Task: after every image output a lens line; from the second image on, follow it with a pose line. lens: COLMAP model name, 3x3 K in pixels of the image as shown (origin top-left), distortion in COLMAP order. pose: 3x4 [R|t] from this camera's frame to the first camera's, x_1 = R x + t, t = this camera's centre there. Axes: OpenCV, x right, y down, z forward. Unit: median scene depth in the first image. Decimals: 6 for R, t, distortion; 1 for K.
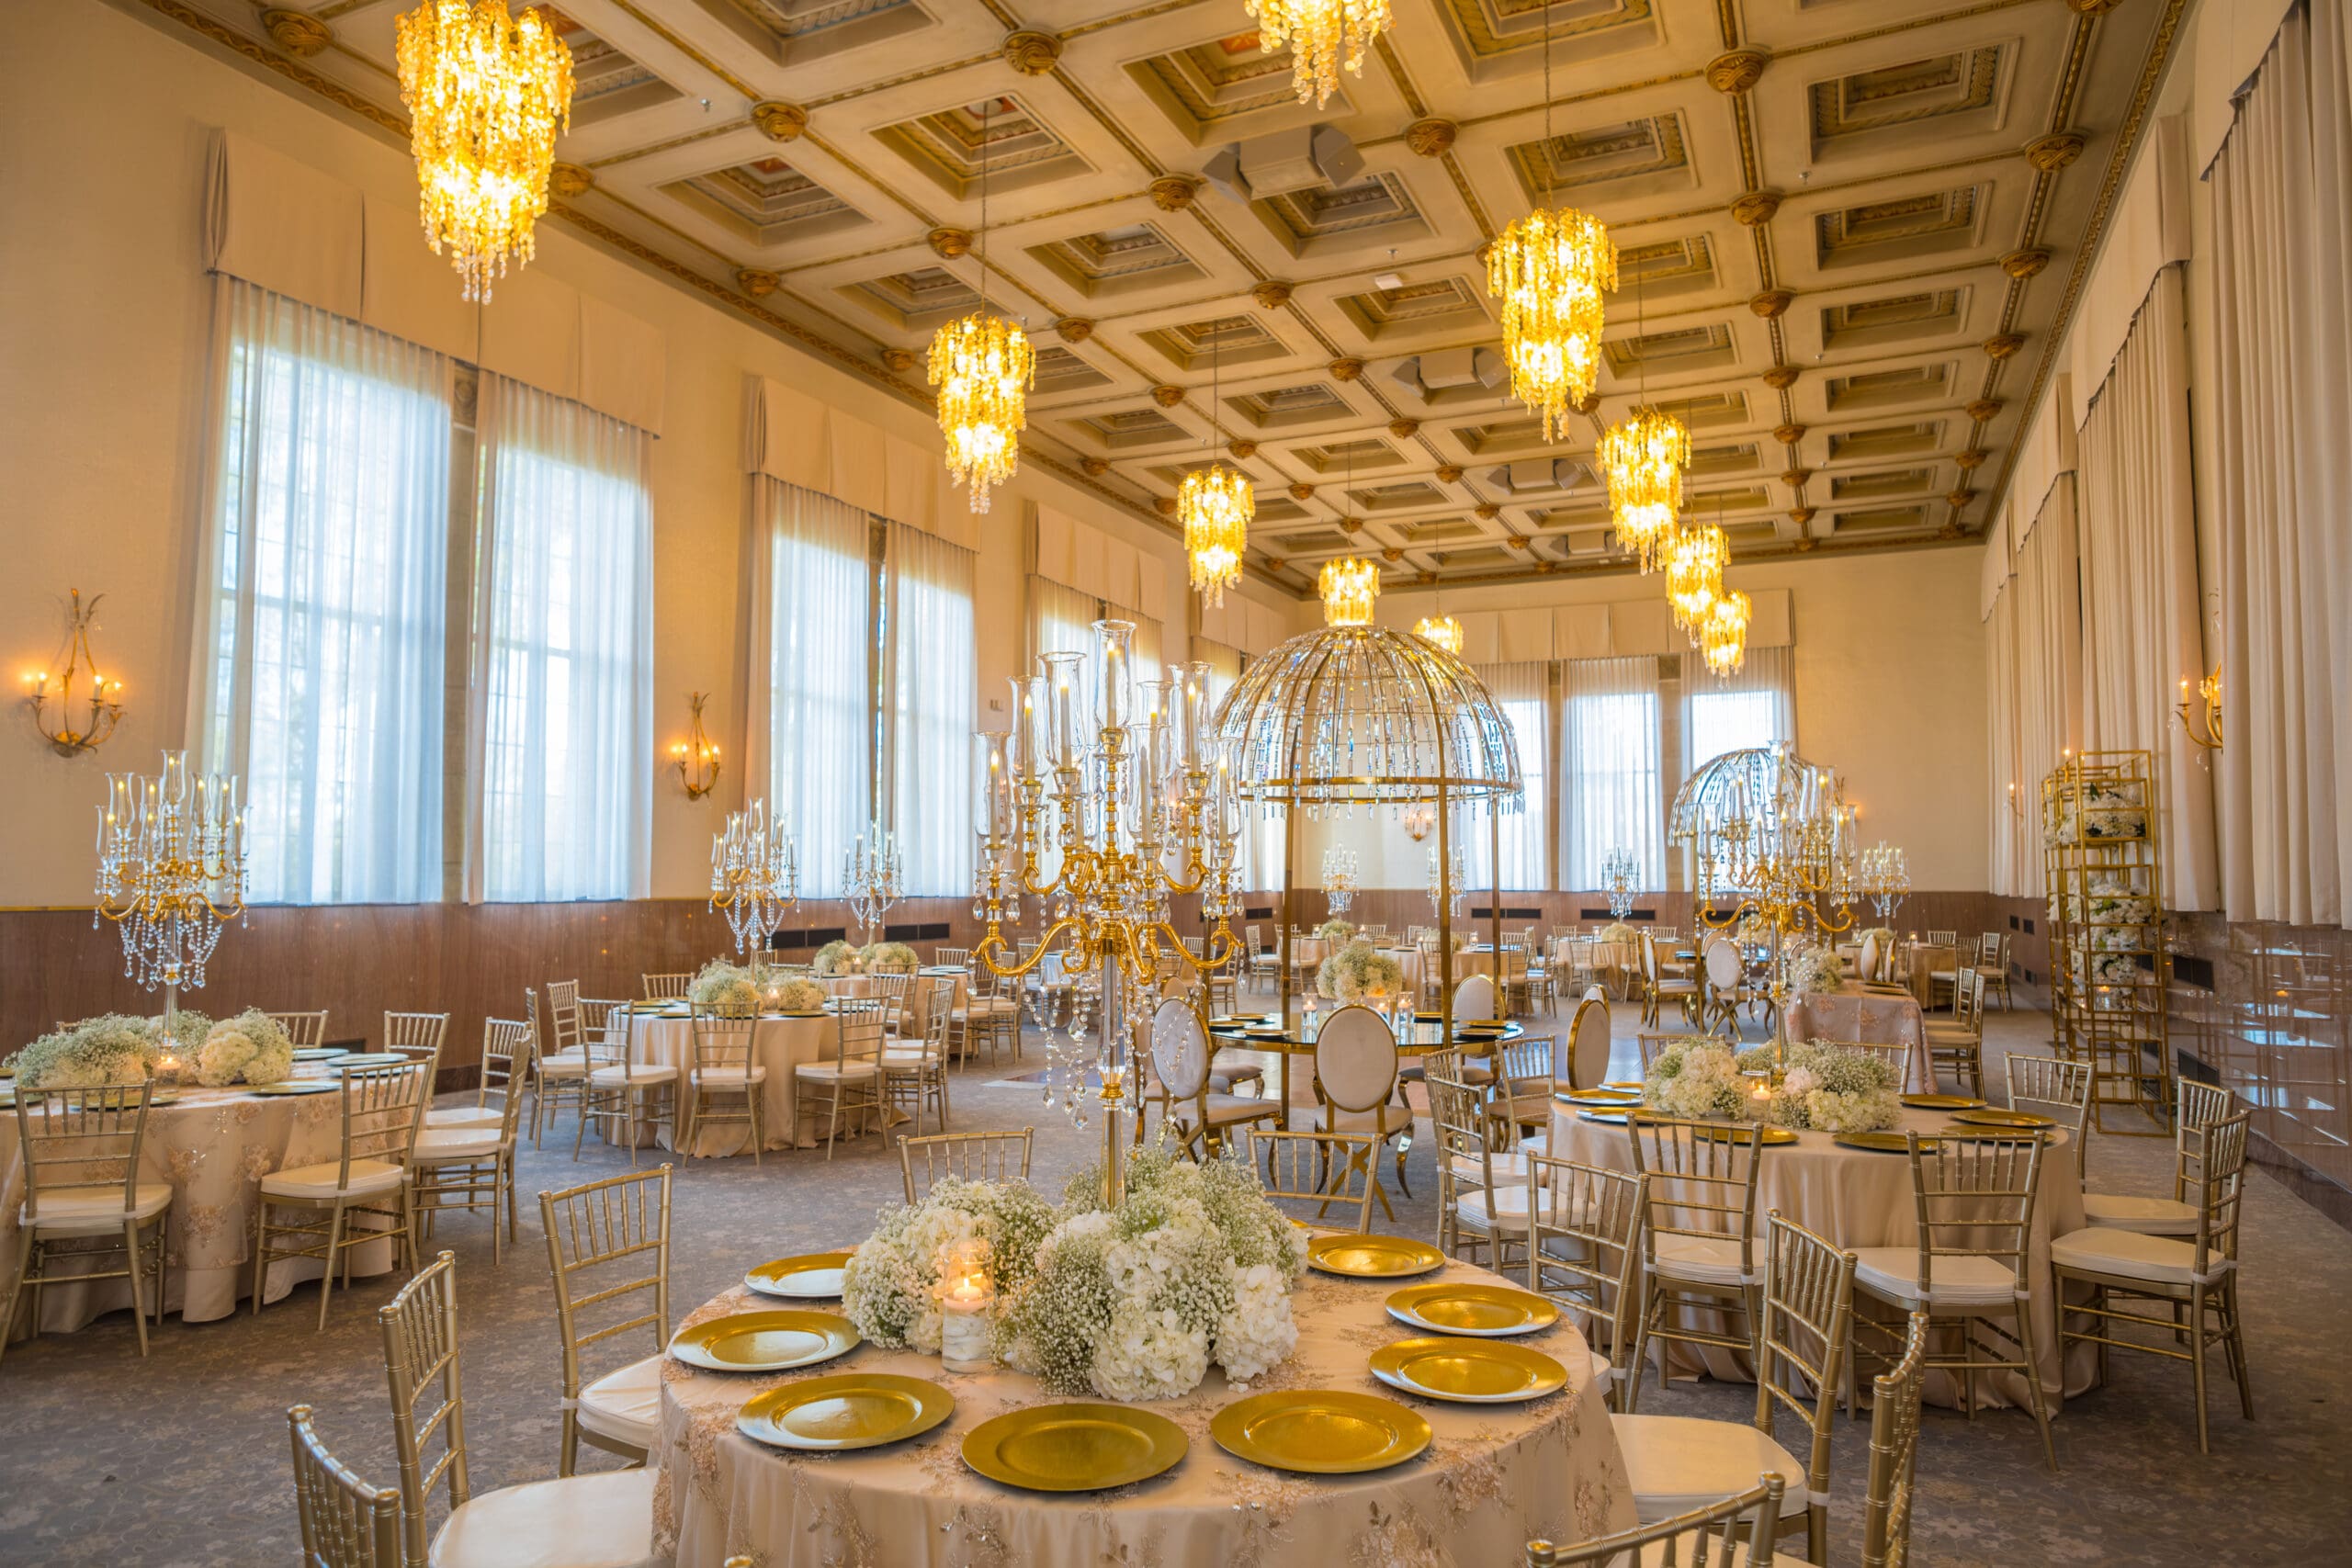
lens RADIAL K [[1439.9, 0, 1191.9], [0, 1439.9, 792.5], [0, 0, 1]] dist [-0.016668, 0.005137]
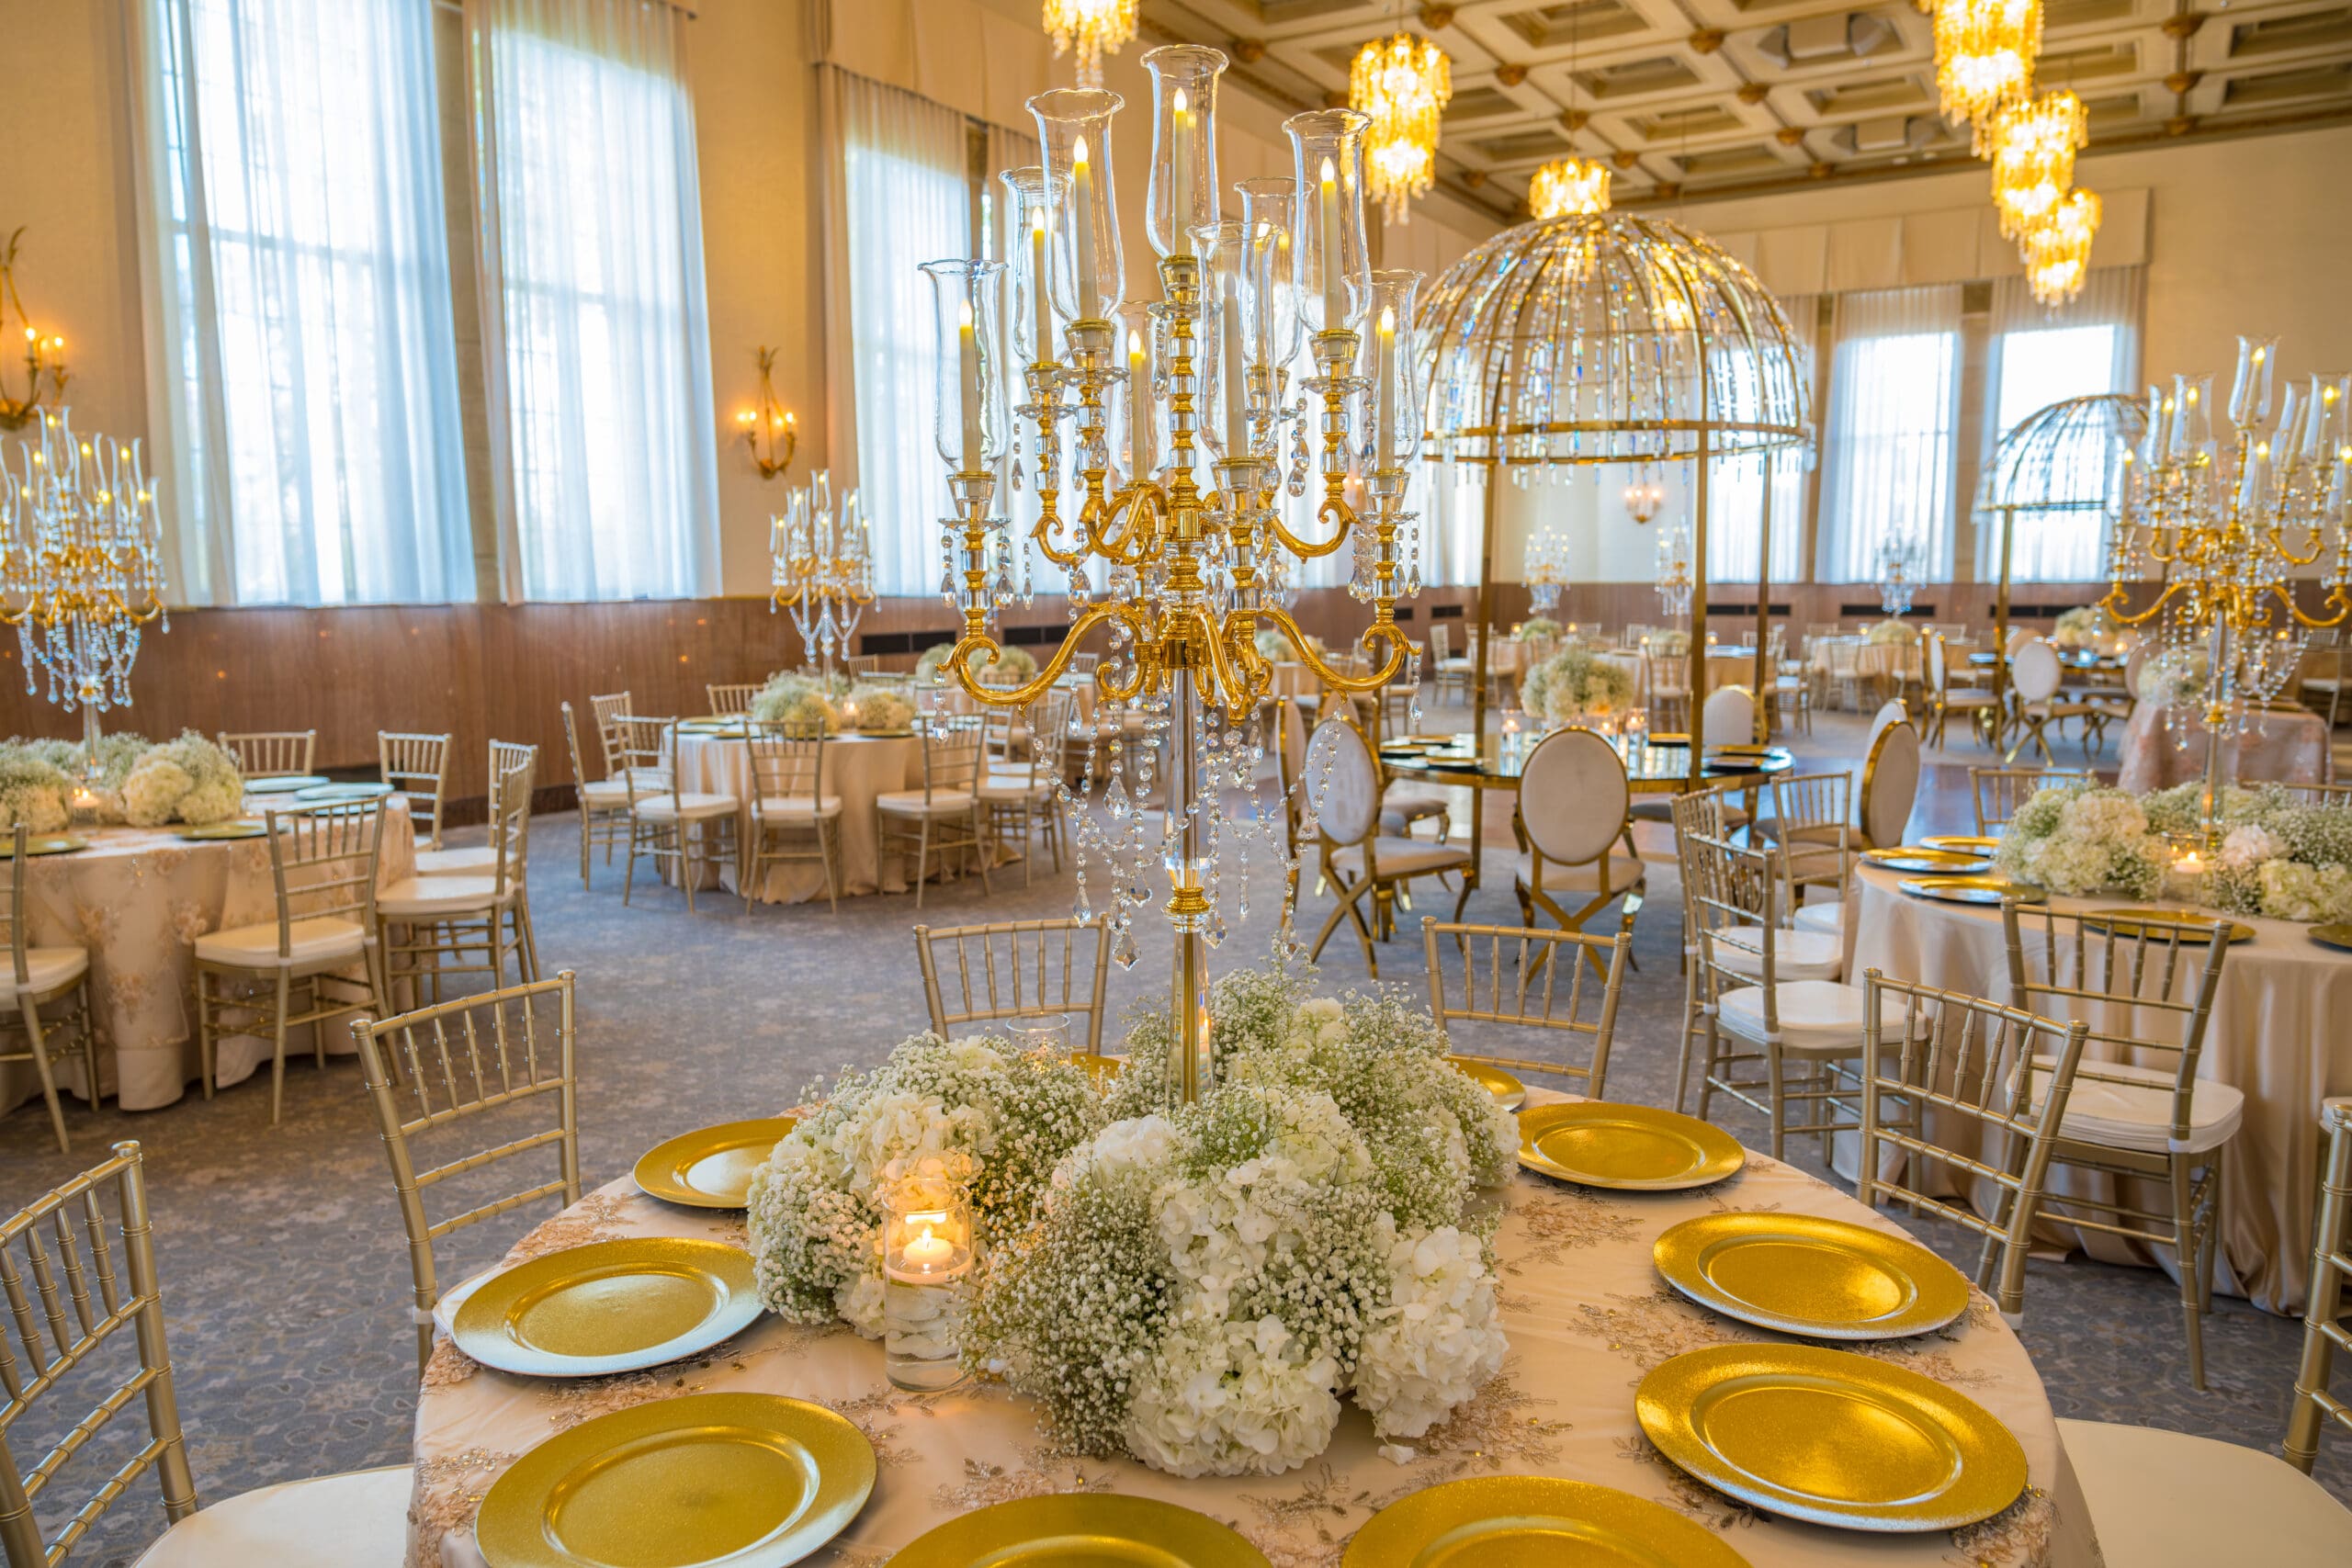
lens RADIAL K [[1640.8, 0, 1152.1], [0, 1640.8, 786.5], [0, 0, 1]] dist [0.005343, 0.006404]
pose [[0.991490, 0.007907, -0.129943, 0.004563], [0.016665, 0.982232, 0.186931, 0.010380], [0.129113, -0.187505, 0.973741, 0.099976]]
